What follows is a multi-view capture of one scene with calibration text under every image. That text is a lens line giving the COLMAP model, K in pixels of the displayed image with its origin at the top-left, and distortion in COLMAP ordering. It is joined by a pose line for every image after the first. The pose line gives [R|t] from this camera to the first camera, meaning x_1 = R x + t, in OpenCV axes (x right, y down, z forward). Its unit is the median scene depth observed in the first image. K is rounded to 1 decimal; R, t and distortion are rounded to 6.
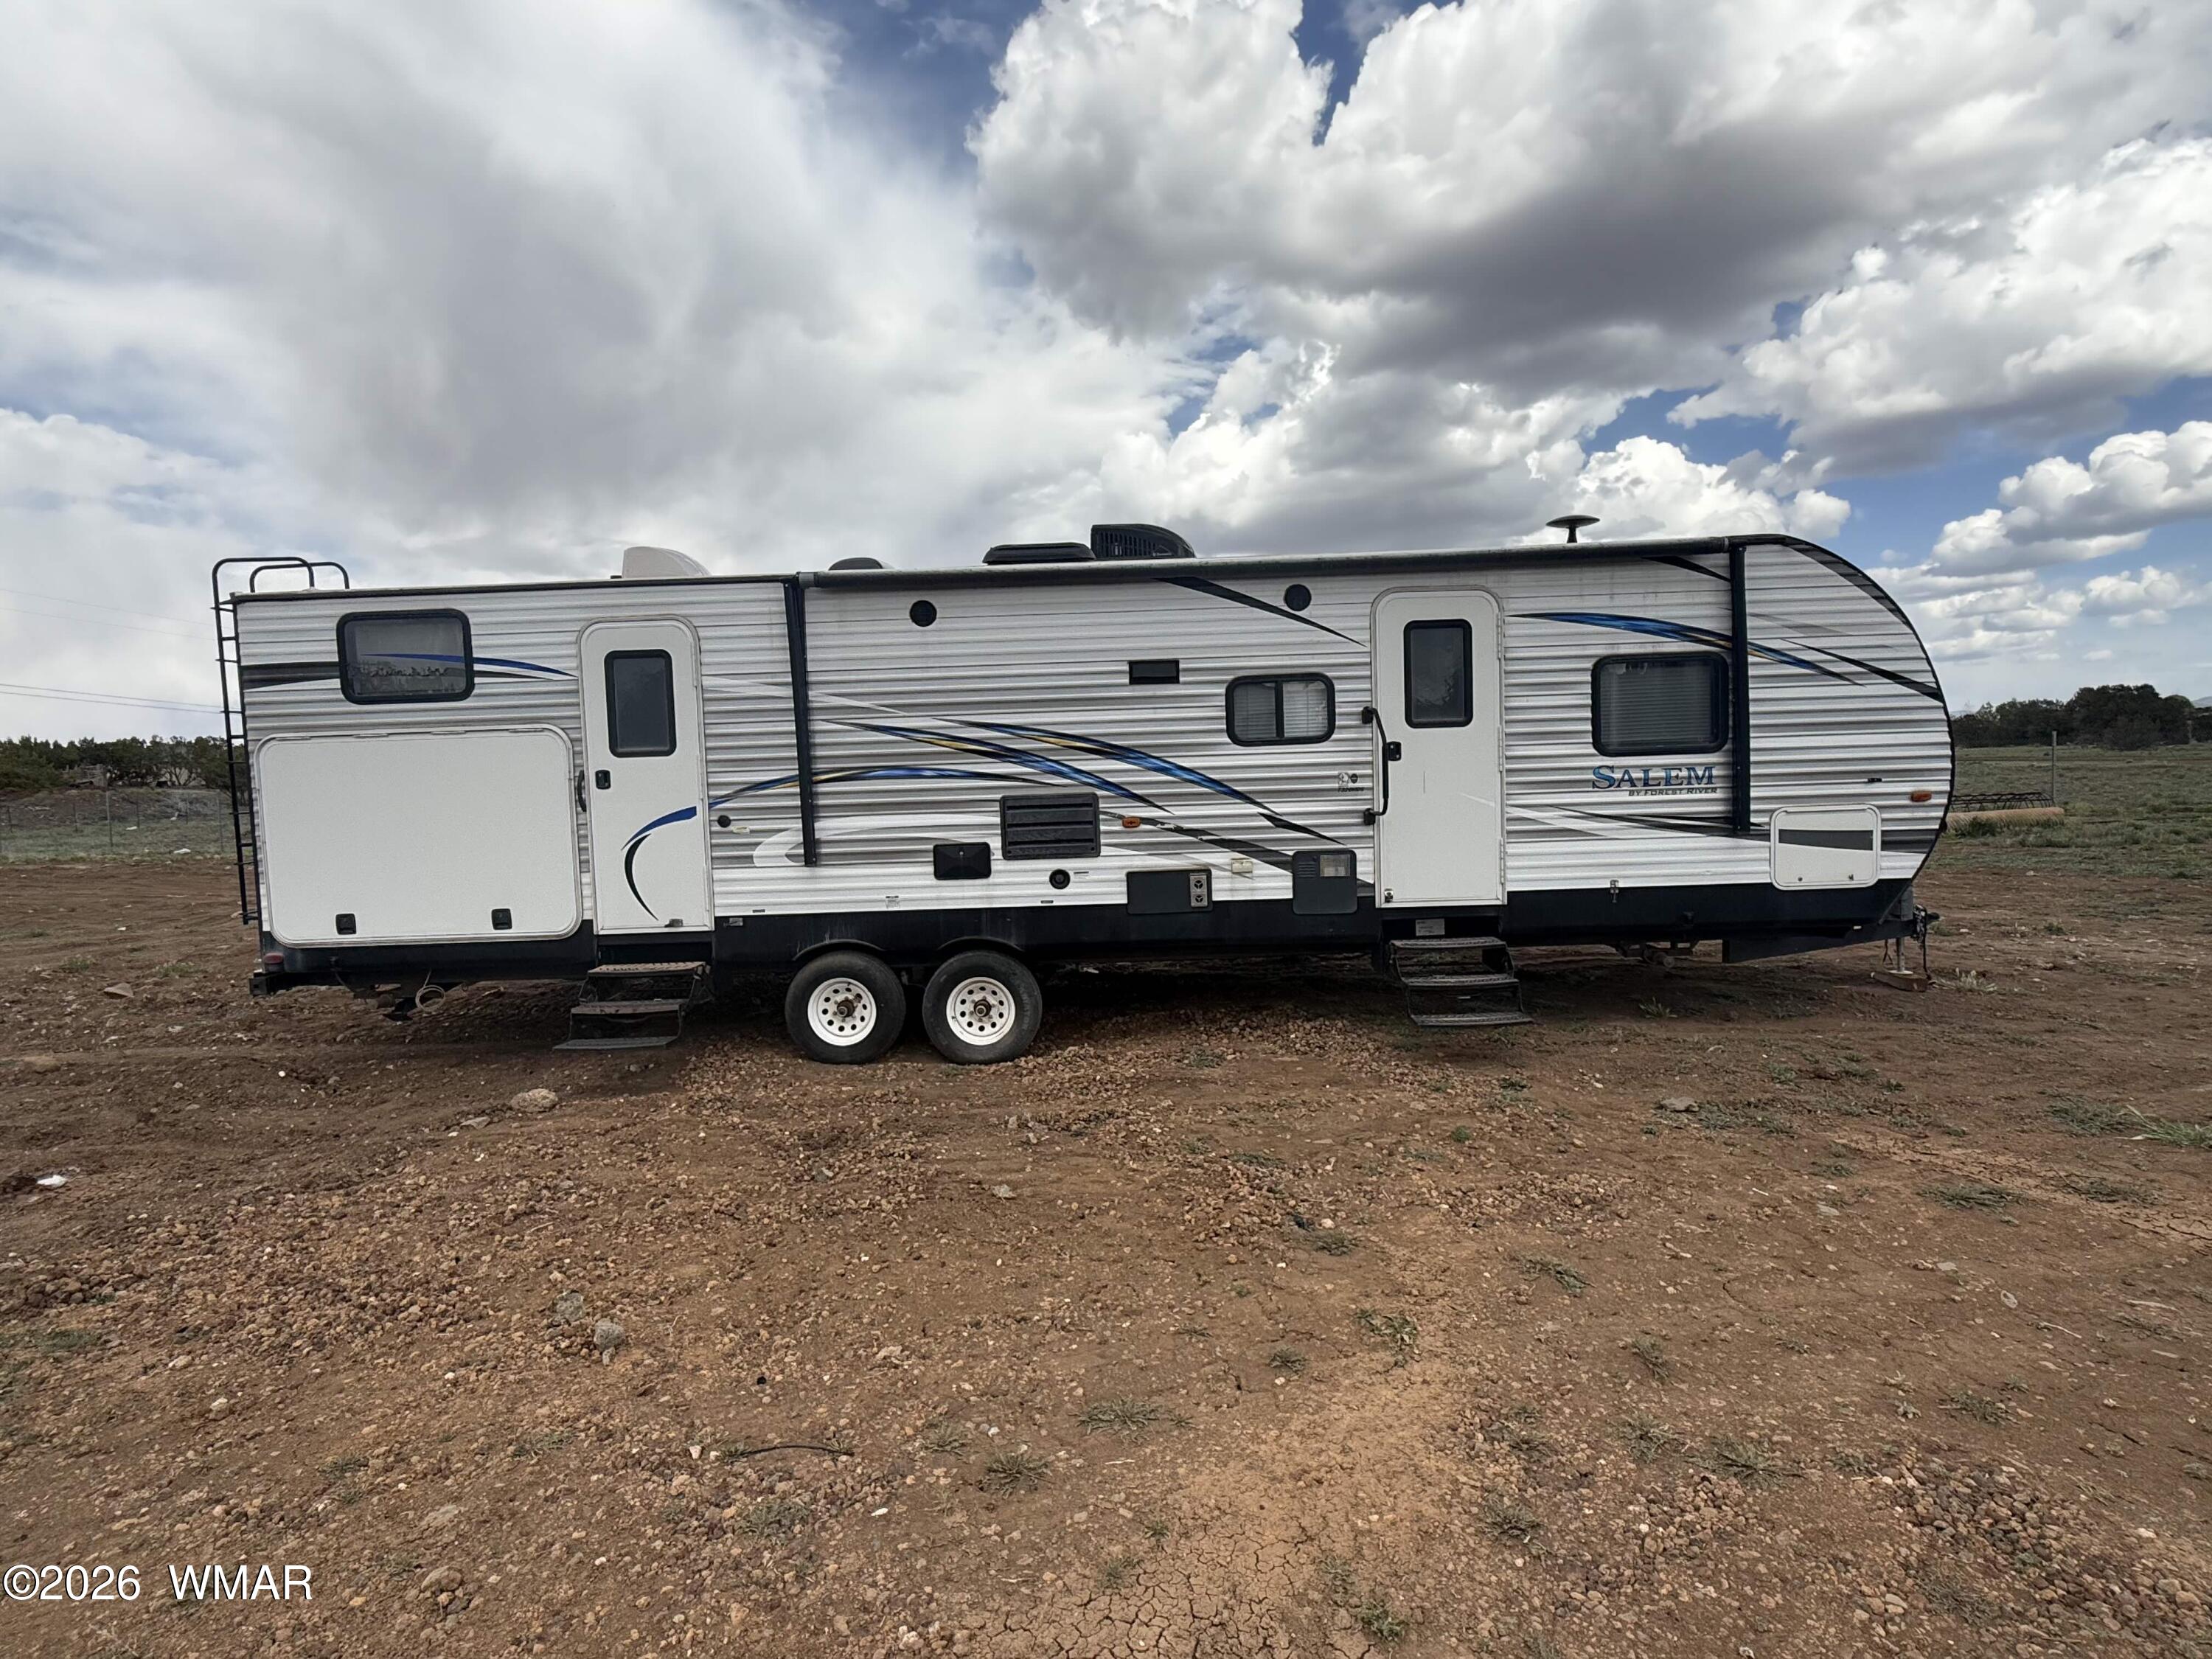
lens RADIAL K [[1003.6, 0, 1104.2], [0, 1003.6, 840.2], [0, 0, 1]] dist [0.000732, -0.000083]
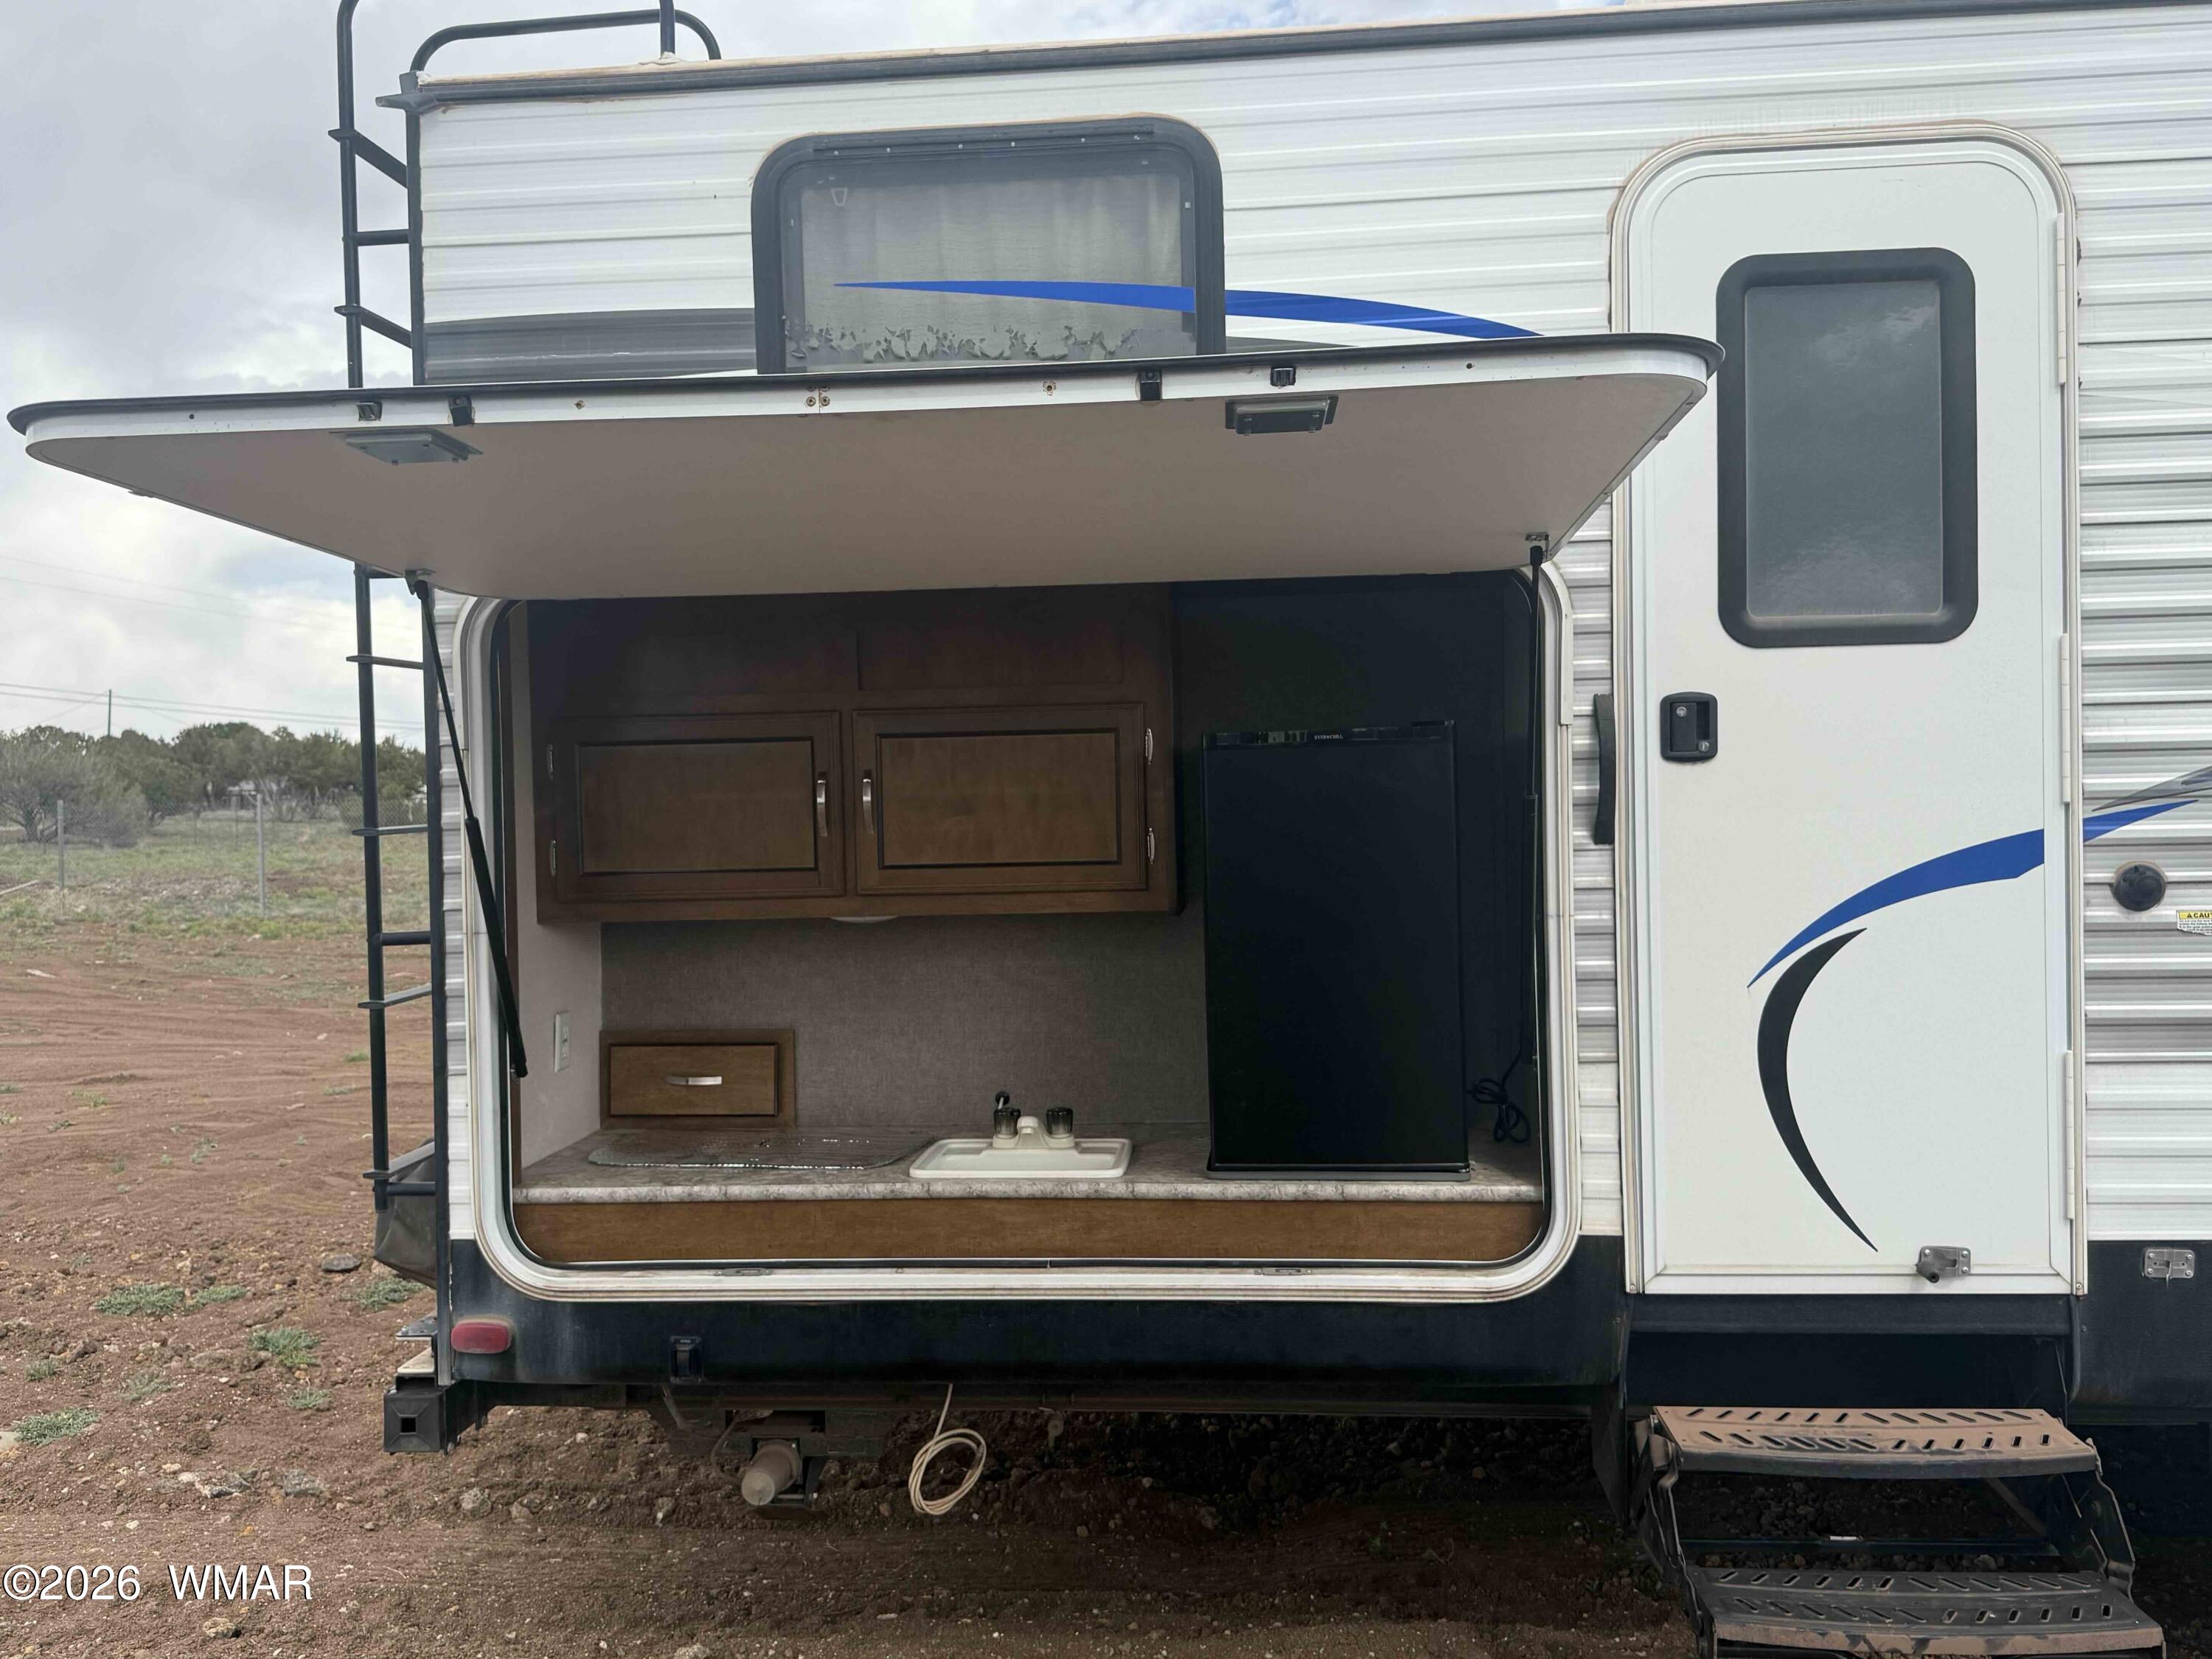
lens RADIAL K [[1794.0, 0, 1107.9], [0, 1794.0, 827.2], [0, 0, 1]] dist [0.001609, 0.000028]
pose [[0.996523, 0.013768, -0.082178, -0.615224], [-0.016703, 0.999243, -0.035139, -0.013449], [0.081632, 0.036390, 0.995998, 0.501207]]
